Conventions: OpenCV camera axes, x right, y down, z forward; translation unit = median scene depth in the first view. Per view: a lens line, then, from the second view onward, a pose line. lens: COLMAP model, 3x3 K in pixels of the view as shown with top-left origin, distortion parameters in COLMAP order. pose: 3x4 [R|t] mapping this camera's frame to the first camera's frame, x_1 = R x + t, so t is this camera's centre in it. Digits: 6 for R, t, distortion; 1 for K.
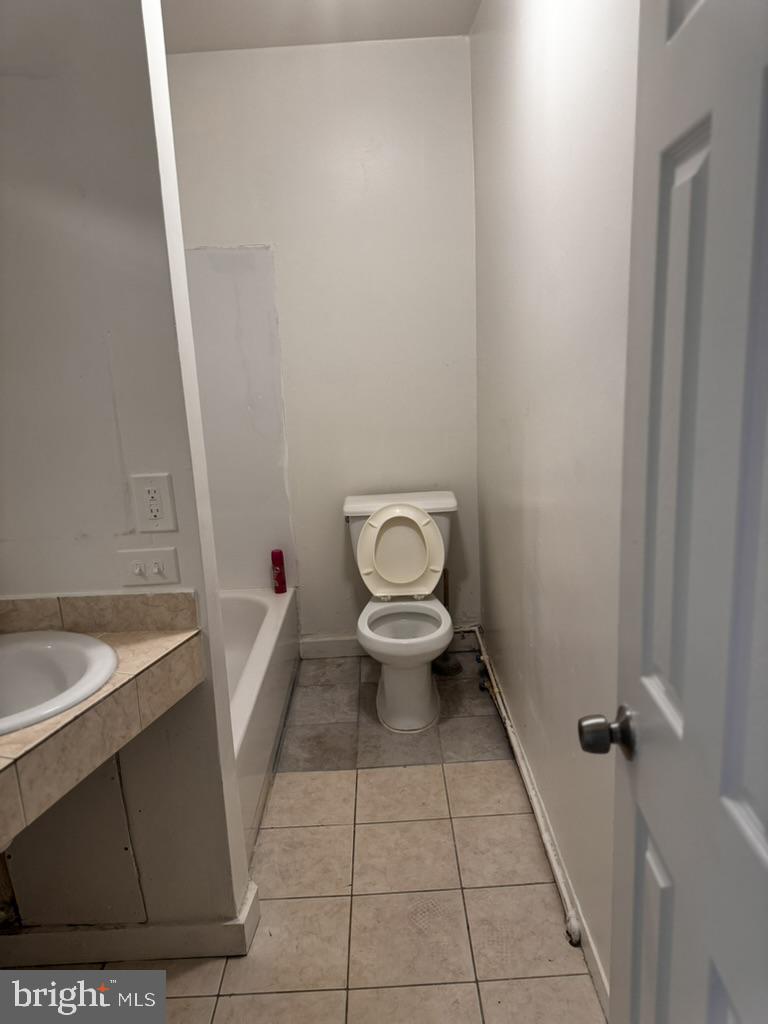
lens RADIAL K [[731.4, 0, 375.1], [0, 731.4, 494.9], [0, 0, 1]] dist [0.024731, -0.033454]
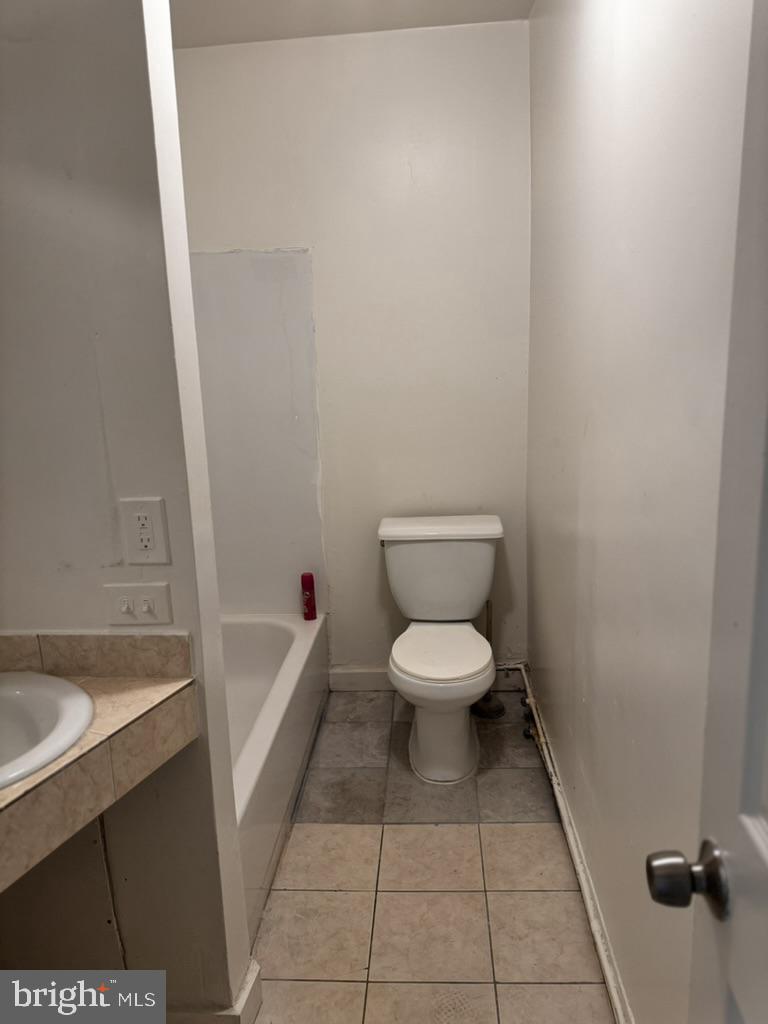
lens RADIAL K [[731.4, 0, 373.6], [0, 731.4, 502.7], [0, 0, 1]] dist [0.024731, -0.033454]
pose [[0.997120, 0.023743, -0.072021, 0.027246], [-0.024181, 0.999694, -0.005206, -0.022218], [0.071875, 0.006932, 0.997390, 0.137423]]
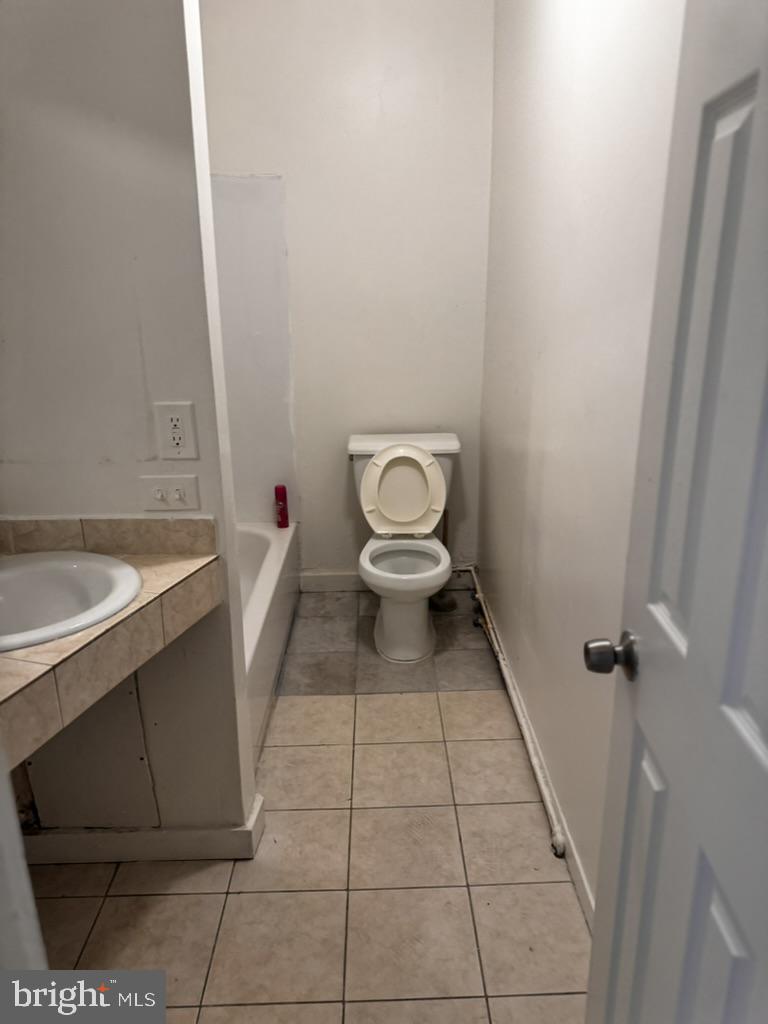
lens RADIAL K [[731.4, 0, 381.6], [0, 731.4, 491.2], [0, 0, 1]] dist [0.024731, -0.033454]
pose [[0.999097, 0.034948, 0.024176, -0.032892], [-0.036603, 0.996750, 0.071762, 0.009965], [-0.021589, -0.072582, 0.997129, -0.031438]]
